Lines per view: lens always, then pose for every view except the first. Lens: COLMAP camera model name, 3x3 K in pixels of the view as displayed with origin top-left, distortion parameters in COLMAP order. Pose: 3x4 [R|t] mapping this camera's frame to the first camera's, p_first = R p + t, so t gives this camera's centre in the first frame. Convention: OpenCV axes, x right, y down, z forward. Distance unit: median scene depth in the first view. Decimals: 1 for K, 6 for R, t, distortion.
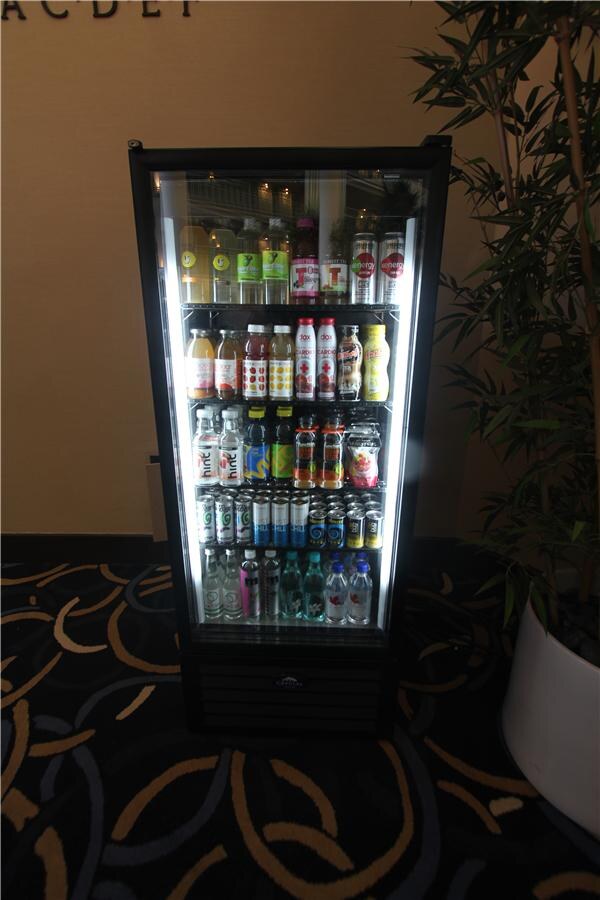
lens RADIAL K [[413.1, 0, 302.9], [0, 413.1, 451.1], [0, 0, 1]] dist [-0.011638, -0.000318]
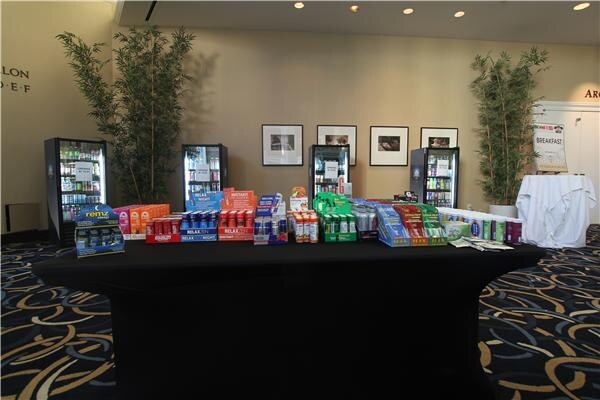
lens RADIAL K [[307.4, 0, 299.2], [0, 307.4, 199.5], [0, 0, 1]] dist [-0.006541, -0.000371]
pose [[0.604098, -0.055836, 0.794951, -1.635528], [0.243704, 0.962696, -0.117577, 1.470693], [-0.758732, 0.264760, 0.595171, -3.832283]]
